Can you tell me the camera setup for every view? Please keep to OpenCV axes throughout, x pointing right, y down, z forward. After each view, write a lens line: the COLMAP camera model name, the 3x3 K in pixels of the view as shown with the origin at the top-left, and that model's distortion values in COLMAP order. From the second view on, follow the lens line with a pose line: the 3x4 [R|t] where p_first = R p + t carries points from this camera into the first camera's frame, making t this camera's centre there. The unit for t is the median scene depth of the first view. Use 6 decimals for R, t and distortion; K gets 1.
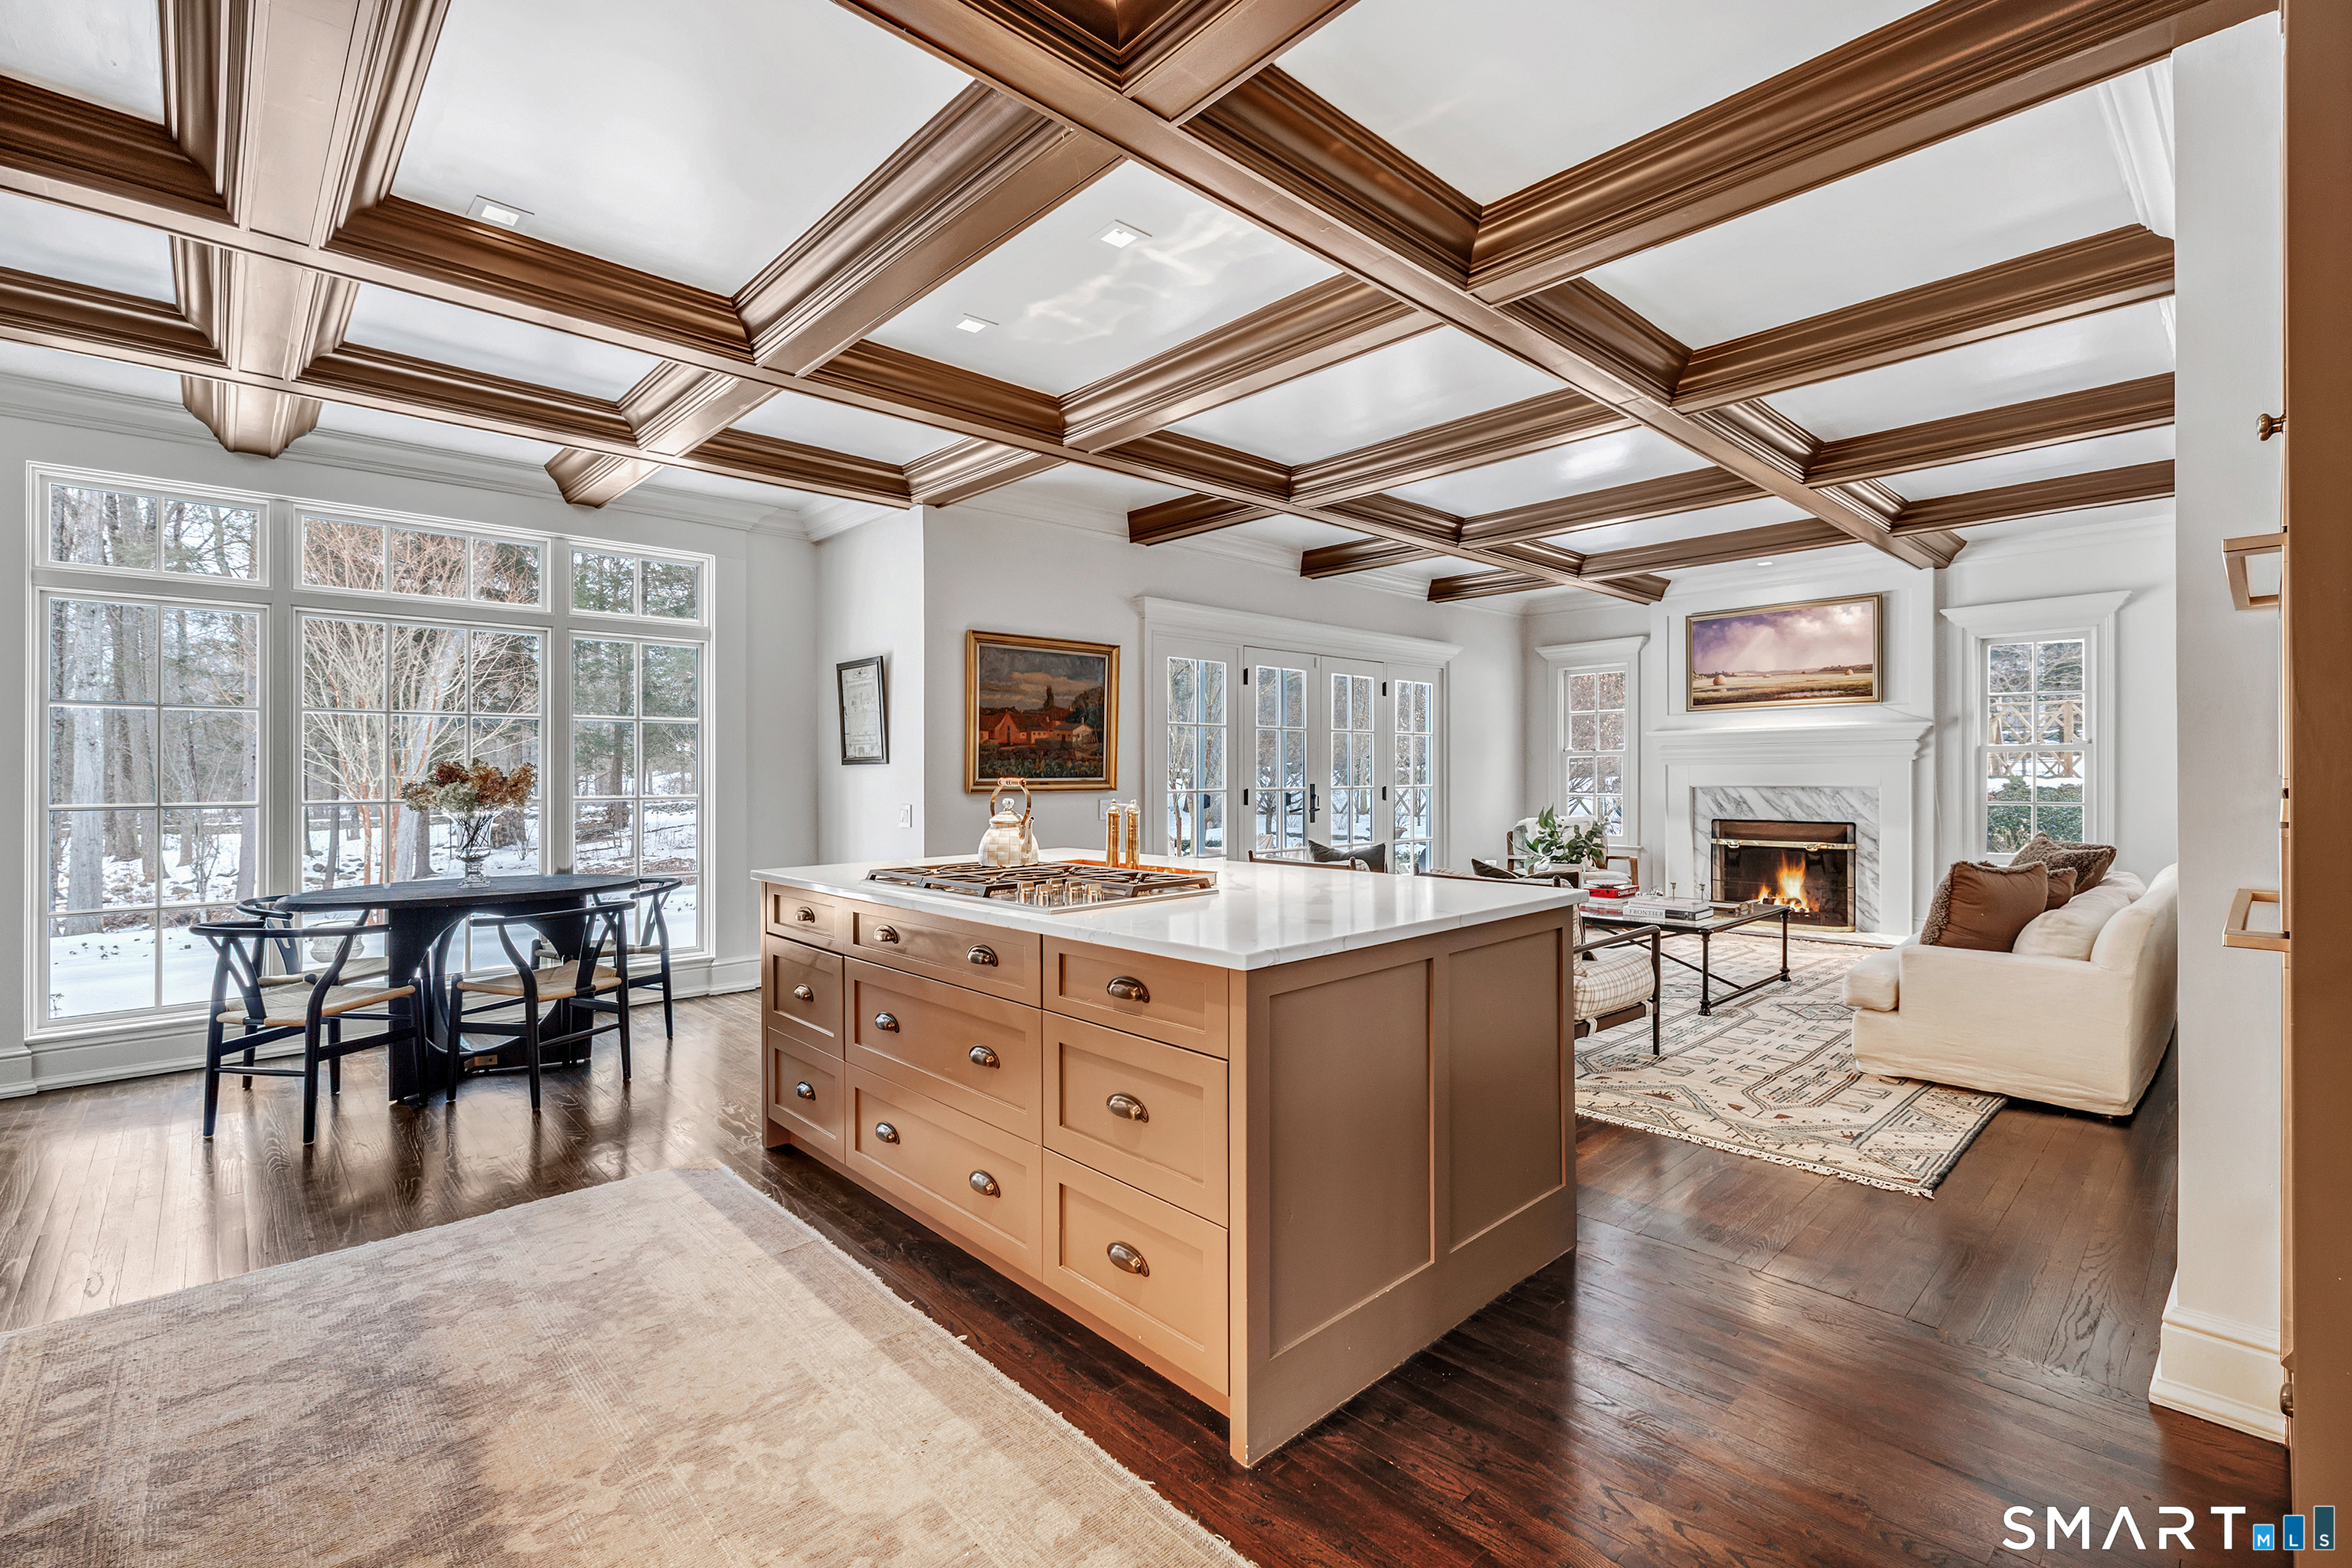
lens RADIAL K [[1025.1, 0, 1171.9], [0, 1025.1, 770.4], [0, 0, 1]] dist [0.000963, -0.000375]
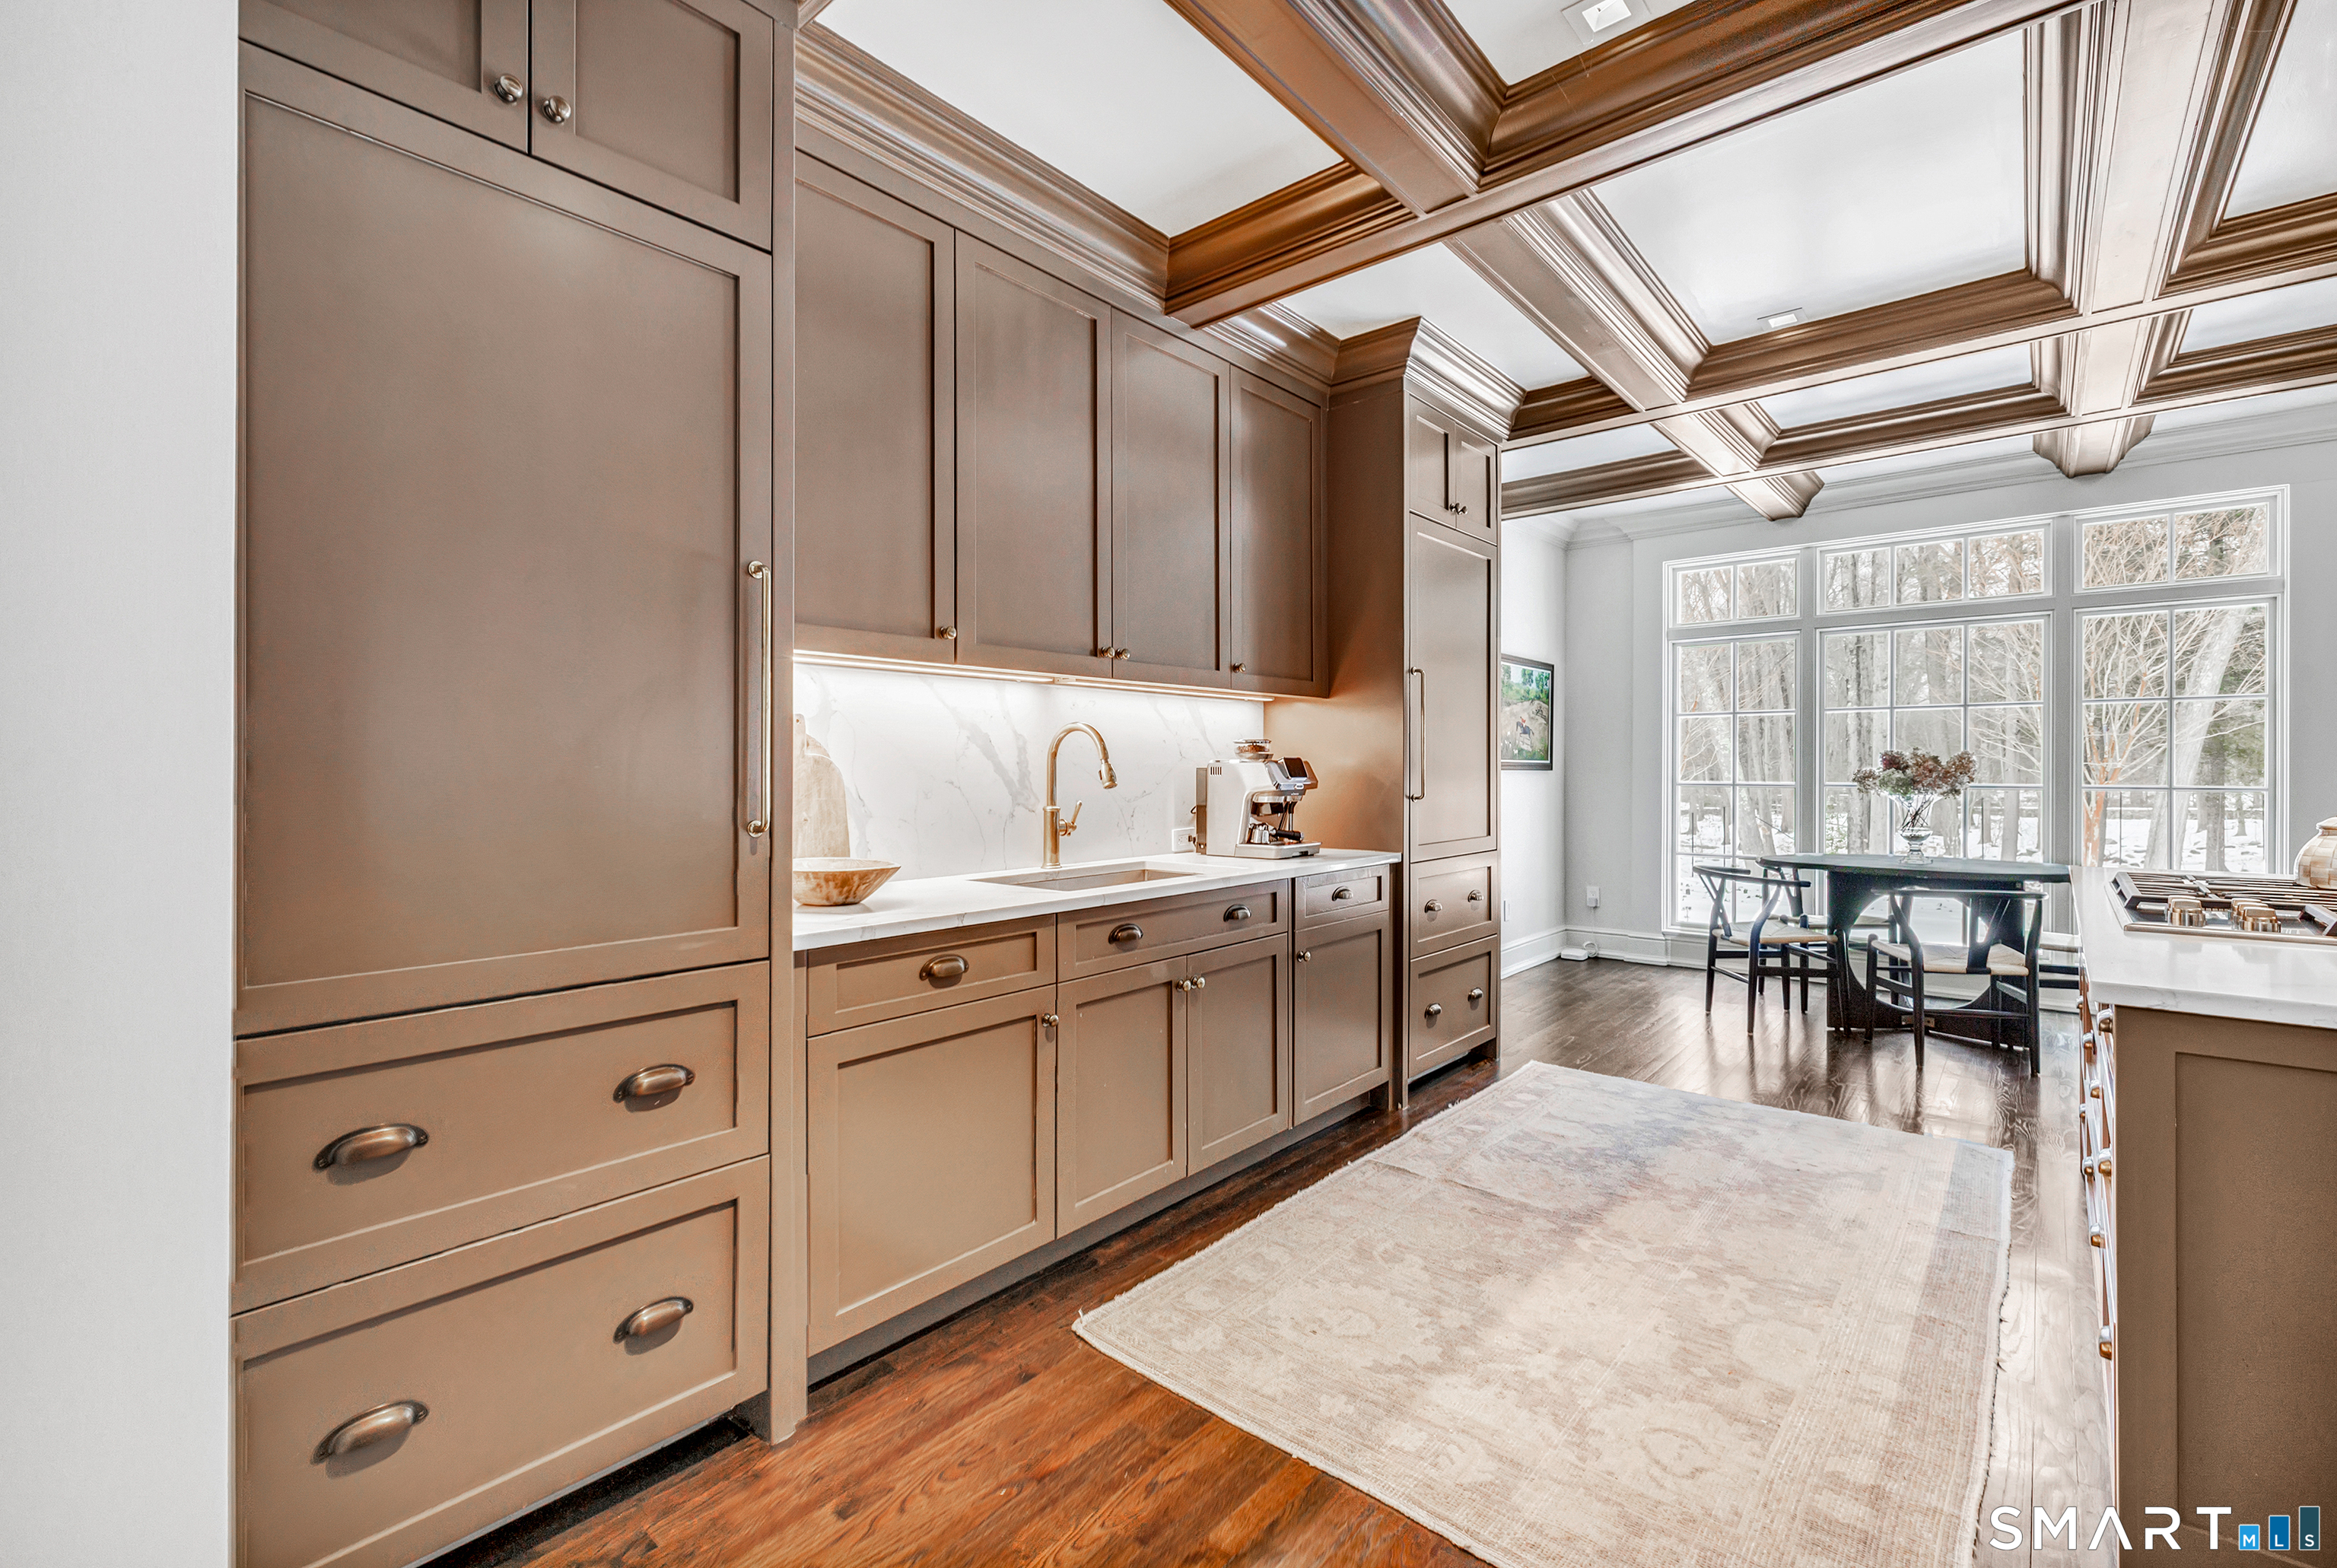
lens RADIAL K [[1019.2, 0, 1166.4], [0, 1019.2, 758.9], [0, 0, 1]] dist [0.001236, 0.000113]
pose [[0.105374, -0.004265, -0.994424, 0.374827], [0.006421, 0.999973, -0.003609, -0.001005], [0.994412, -0.006005, 0.105398, 0.079929]]
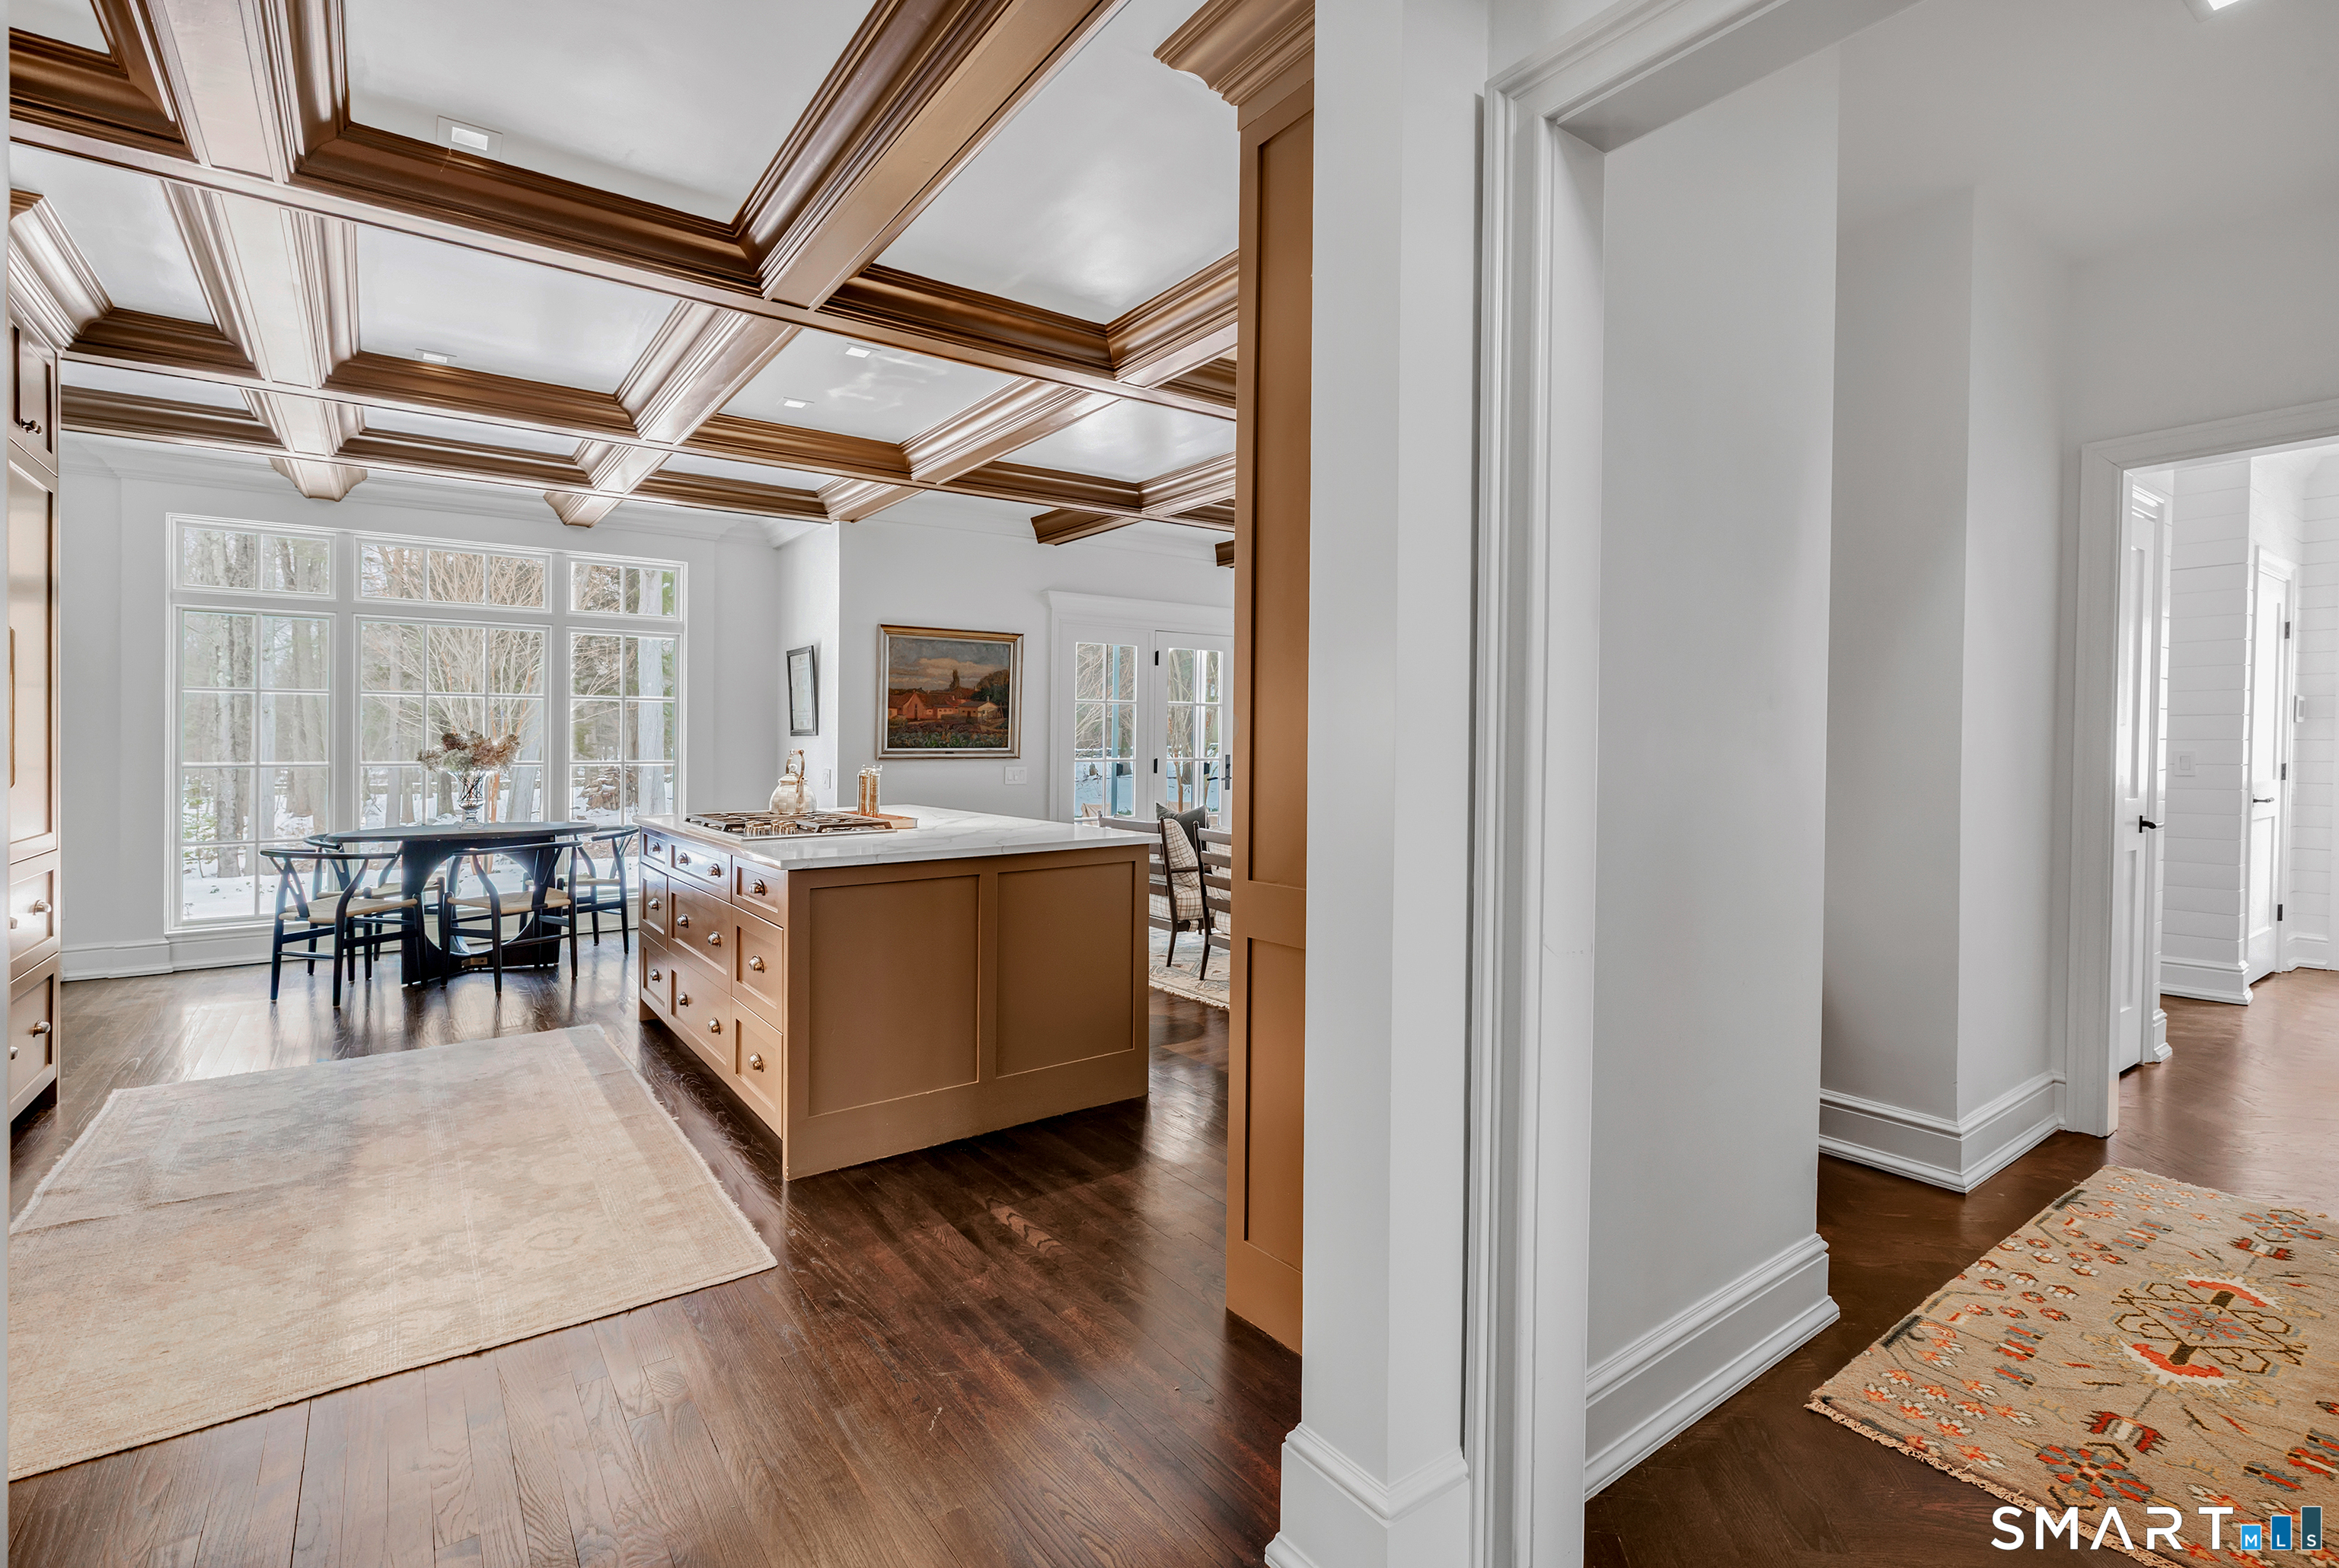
lens RADIAL K [[1059.0, 0, 1169.5], [0, 1059.0, 746.4], [0, 0, 1]] dist [0.000064, 0.000215]
pose [[0.993428, 0.005952, -0.114304, 0.400217], [-0.005179, 0.999962, 0.007057, -0.006652], [0.114342, -0.006419, 0.993421, -0.269051]]
